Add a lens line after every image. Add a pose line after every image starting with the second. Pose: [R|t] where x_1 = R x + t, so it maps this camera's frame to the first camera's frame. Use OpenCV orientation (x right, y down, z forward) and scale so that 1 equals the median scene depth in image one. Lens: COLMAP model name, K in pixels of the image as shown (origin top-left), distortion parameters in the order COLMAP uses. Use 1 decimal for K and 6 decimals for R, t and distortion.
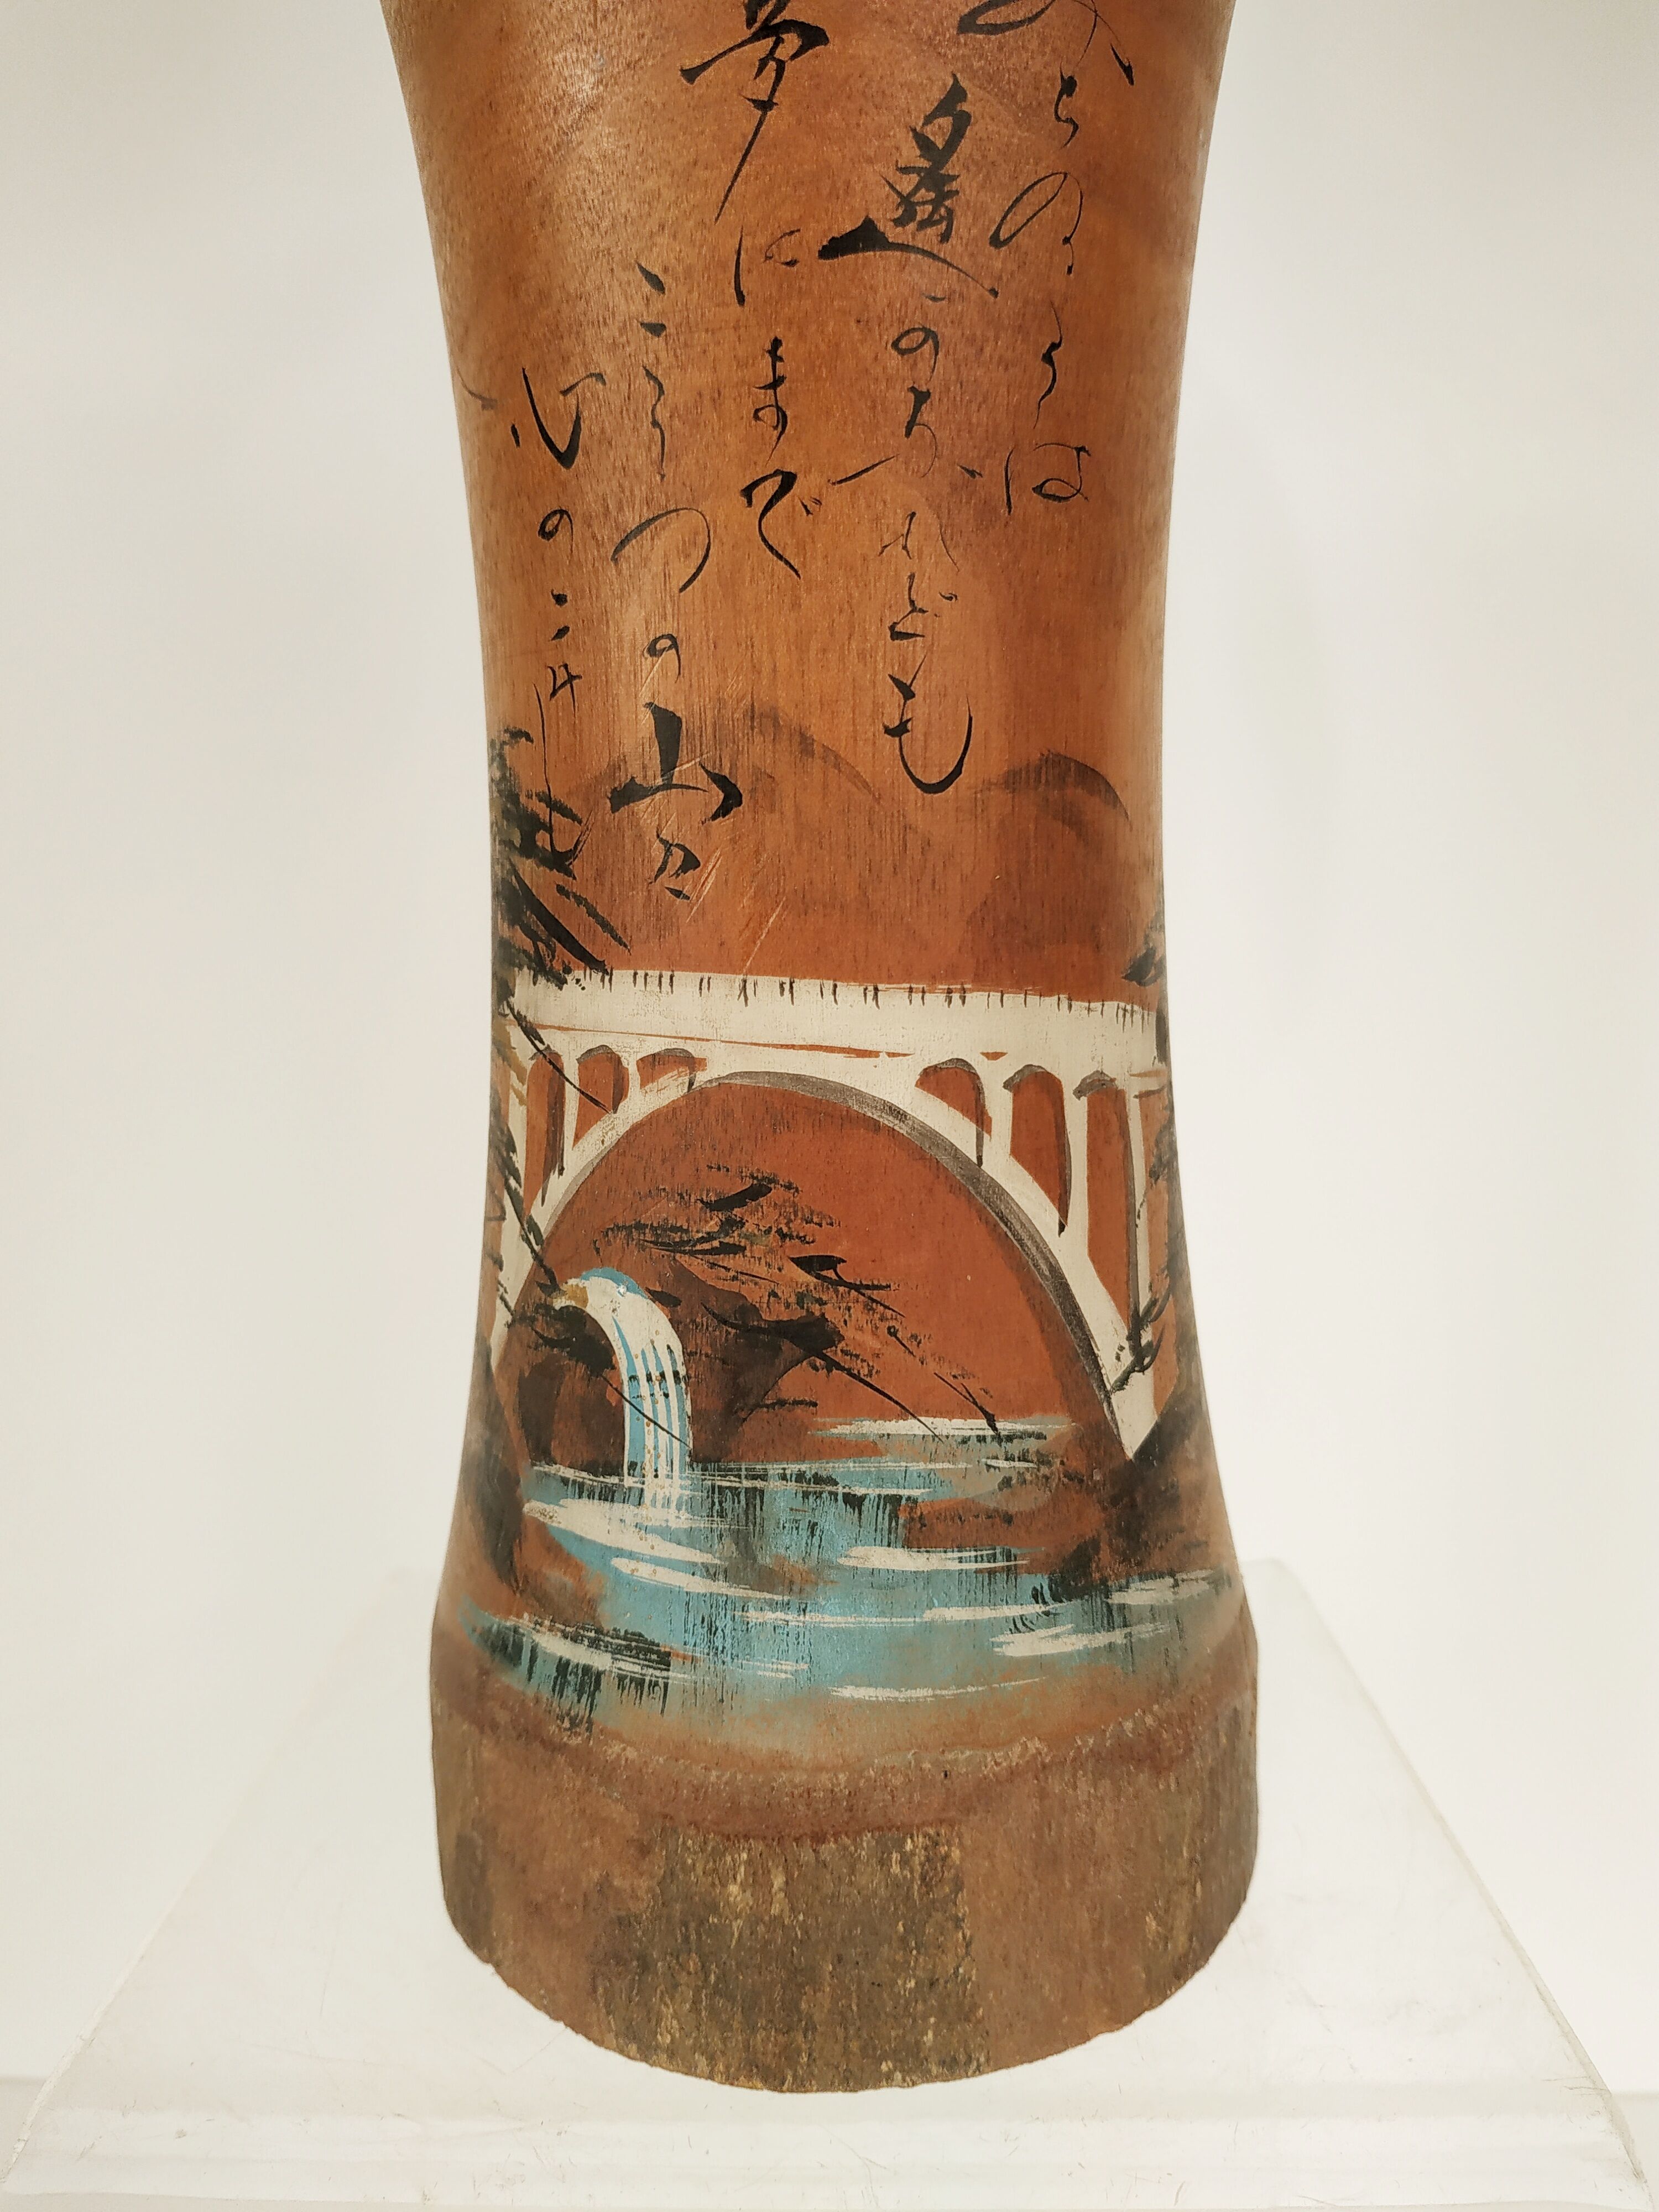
lens RADIAL K [[1567.7, 0, 829.5], [0, 1567.7, 1063.7], [0, 0, 1]] dist [0.143892, -0.374319]
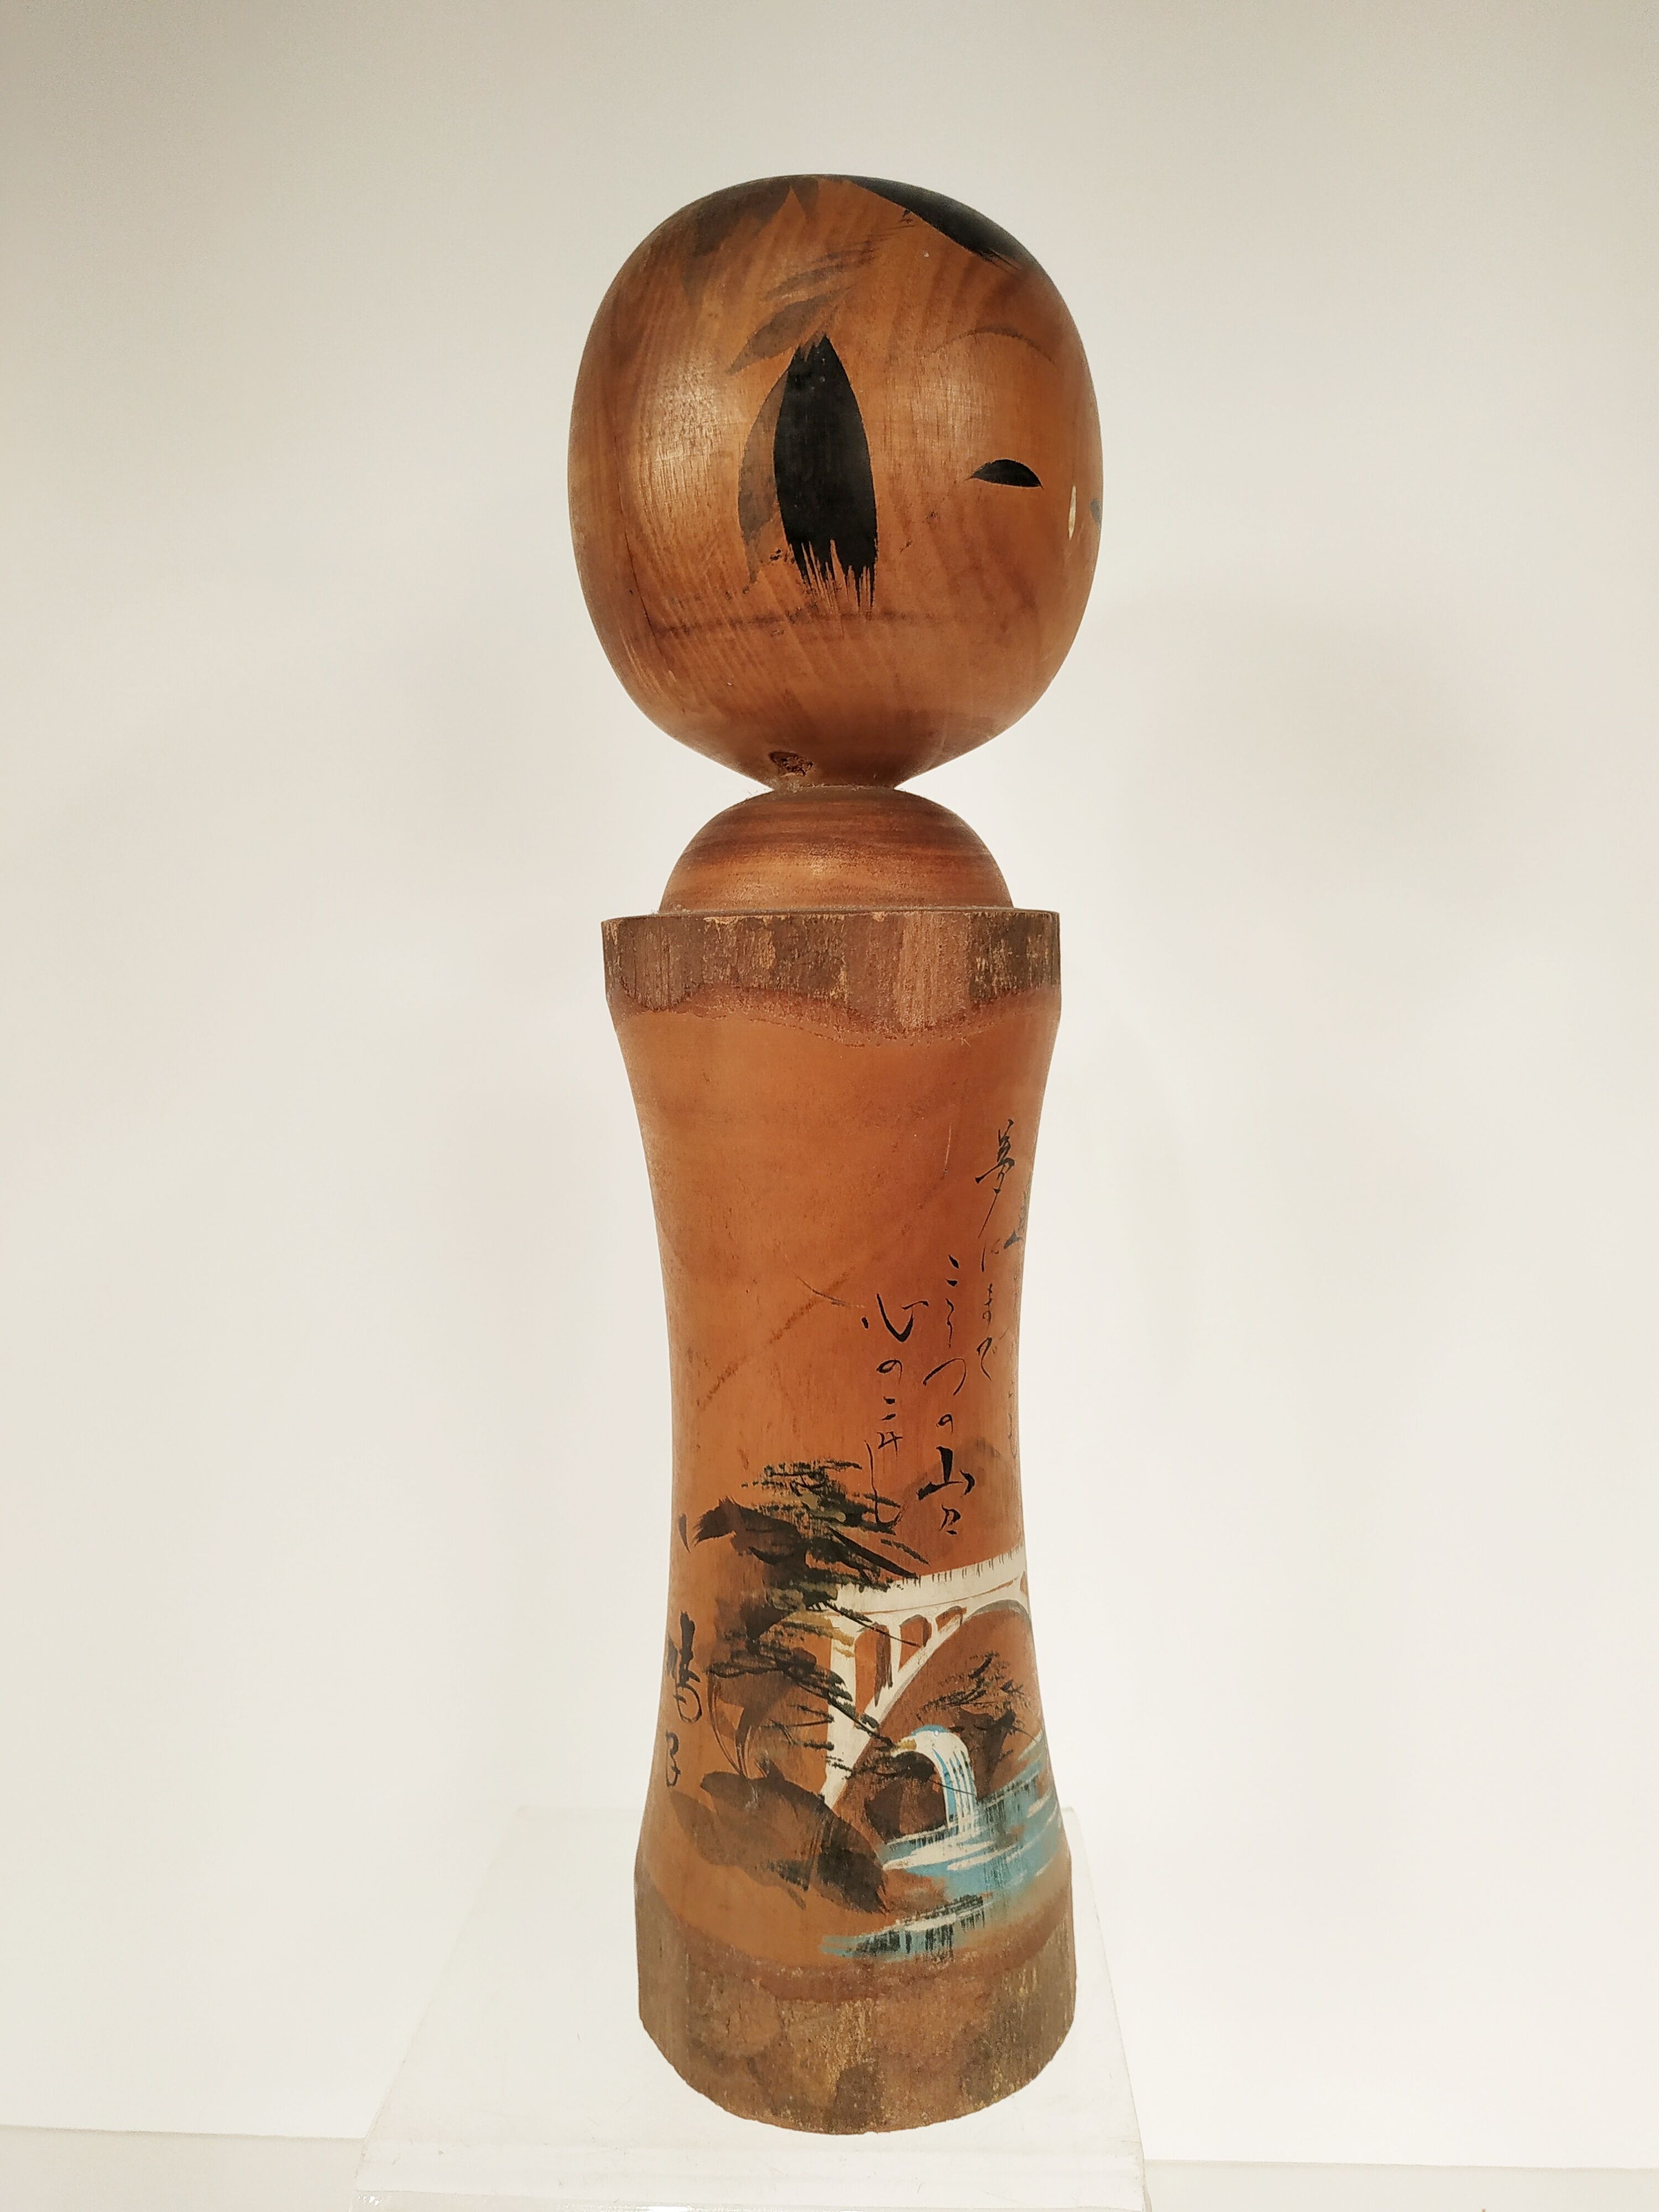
lens RADIAL K [[1613.3, 0, 829.5], [0, 1613.3, 1106.0], [0, 0, 1]] dist [-0.004485, -0.000029]
pose [[0.600550, -0.068455, 0.796651, -1.787993], [0.109463, 0.993987, 0.002894, -0.668438], [-0.792059, 0.085466, 0.604432, -0.198311]]
